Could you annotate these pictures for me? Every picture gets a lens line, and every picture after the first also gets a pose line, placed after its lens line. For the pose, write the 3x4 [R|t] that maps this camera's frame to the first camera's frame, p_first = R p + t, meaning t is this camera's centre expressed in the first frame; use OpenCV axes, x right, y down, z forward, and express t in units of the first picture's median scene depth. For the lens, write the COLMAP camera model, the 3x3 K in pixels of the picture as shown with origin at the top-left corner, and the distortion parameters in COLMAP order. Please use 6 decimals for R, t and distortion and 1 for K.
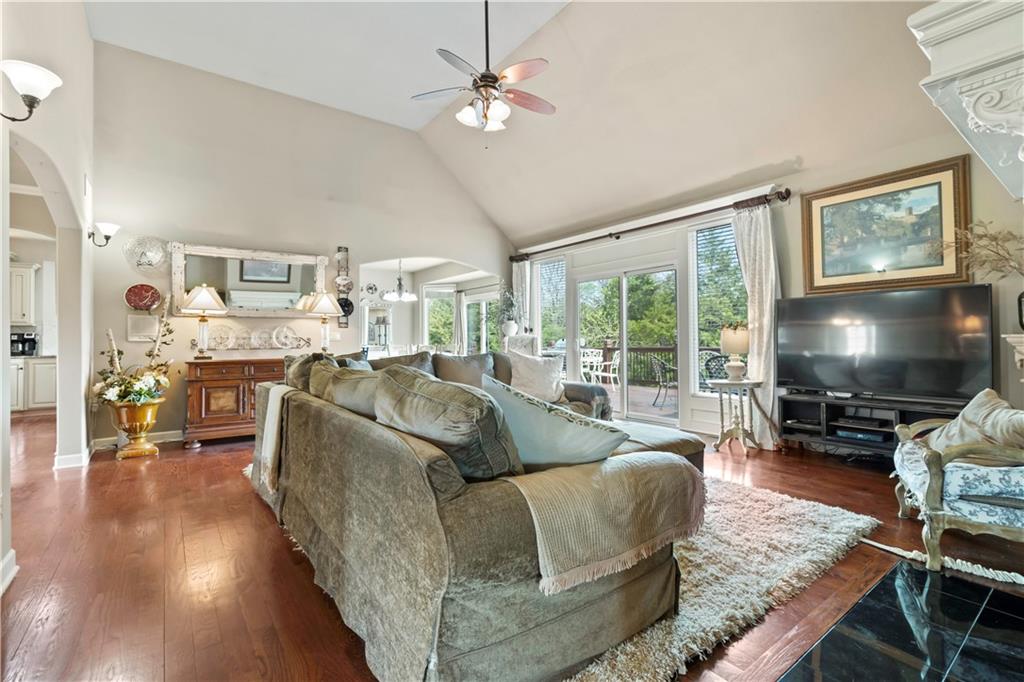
lens RADIAL K [[471.3, 0, 513.1], [0, 471.3, 338.0], [0, 0, 1]] dist [-0.001185, 0.000624]
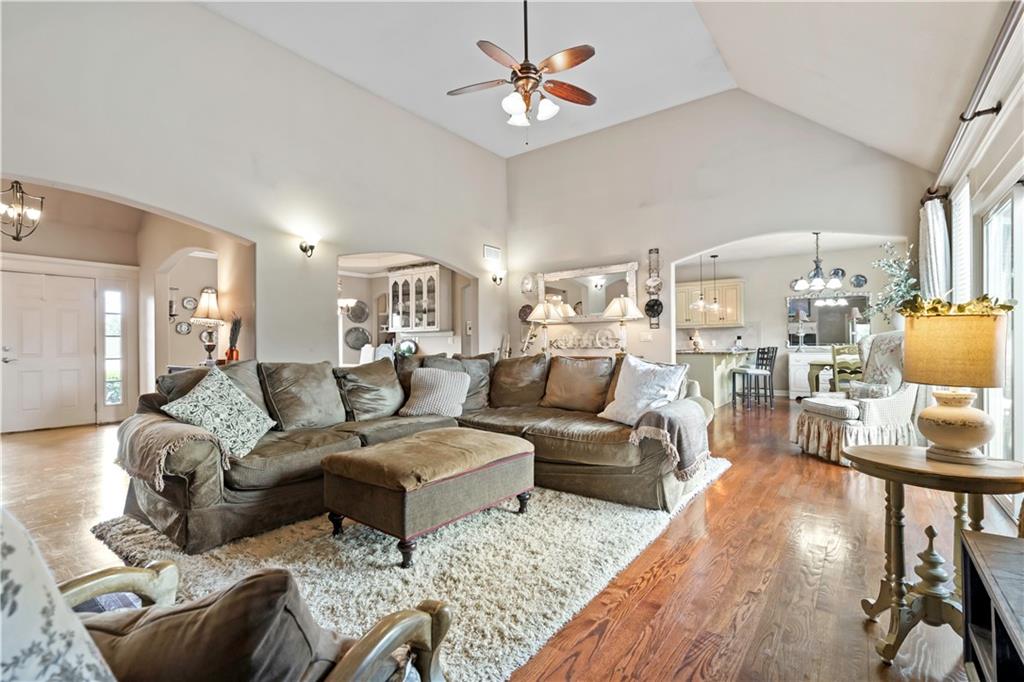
lens RADIAL K [[471.3, 0, 511.1], [0, 471.3, 341.3], [0, 0, 1]] dist [-0.001185, 0.000624]
pose [[0.278503, 0.000493, -0.960435, 0.545089], [0.011129, 0.999931, 0.003741, -0.001213], [0.960371, -0.011731, 0.278479, 0.433404]]
